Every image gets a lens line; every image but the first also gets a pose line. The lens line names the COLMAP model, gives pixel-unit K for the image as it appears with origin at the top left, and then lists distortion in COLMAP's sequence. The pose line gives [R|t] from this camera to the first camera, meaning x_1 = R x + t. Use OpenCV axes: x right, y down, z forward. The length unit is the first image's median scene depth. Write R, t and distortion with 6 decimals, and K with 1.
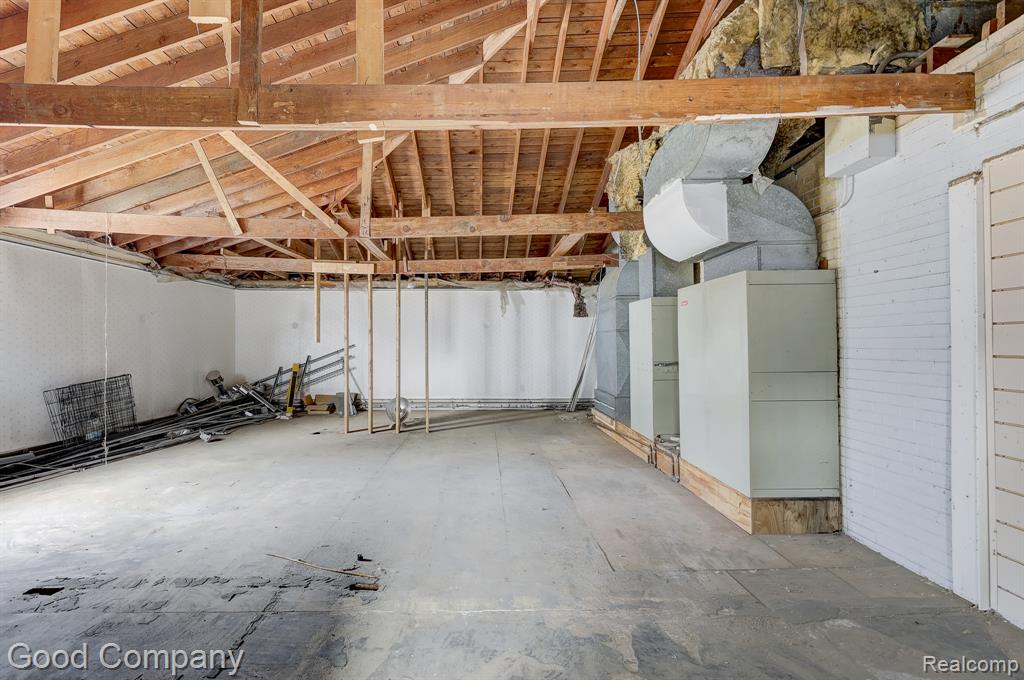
lens RADIAL K [[487.4, 0, 512.0], [0, 487.4, 340.0], [0, 0, 1]] dist [-0.004082, -0.000228]
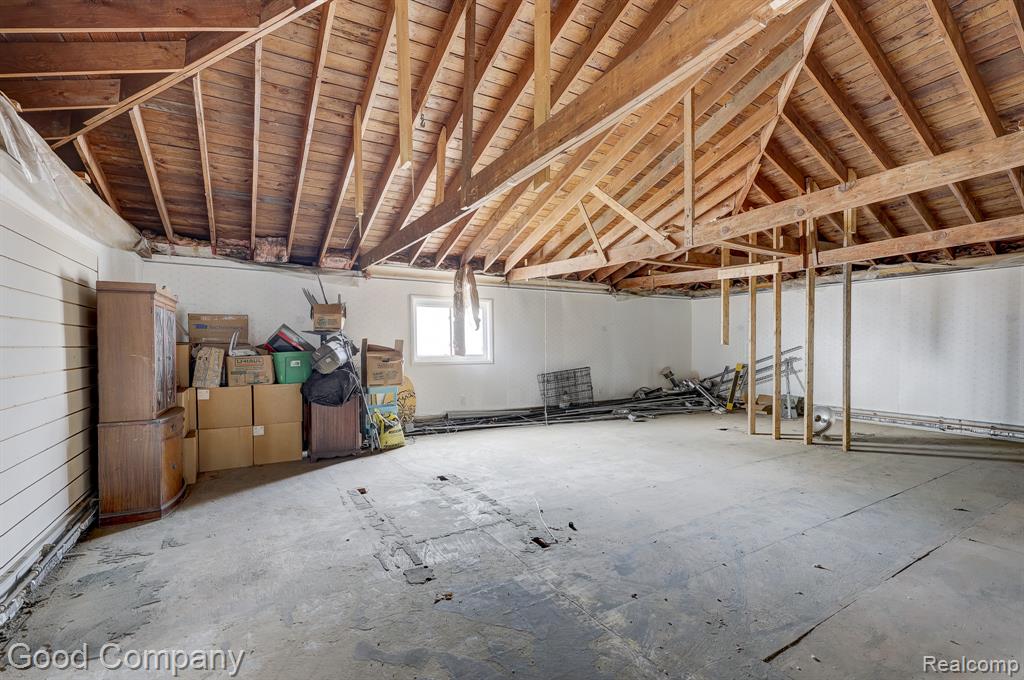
lens RADIAL K [[438.6, 0, 510.8], [0, 438.6, 358.3], [0, 0, 1]] dist [-0.001024, 0.000131]
pose [[0.492659, 0.027855, -0.869777, 0.218154], [0.010013, 0.999240, 0.037672, -0.007334], [0.870165, -0.027268, 0.492006, 0.126228]]
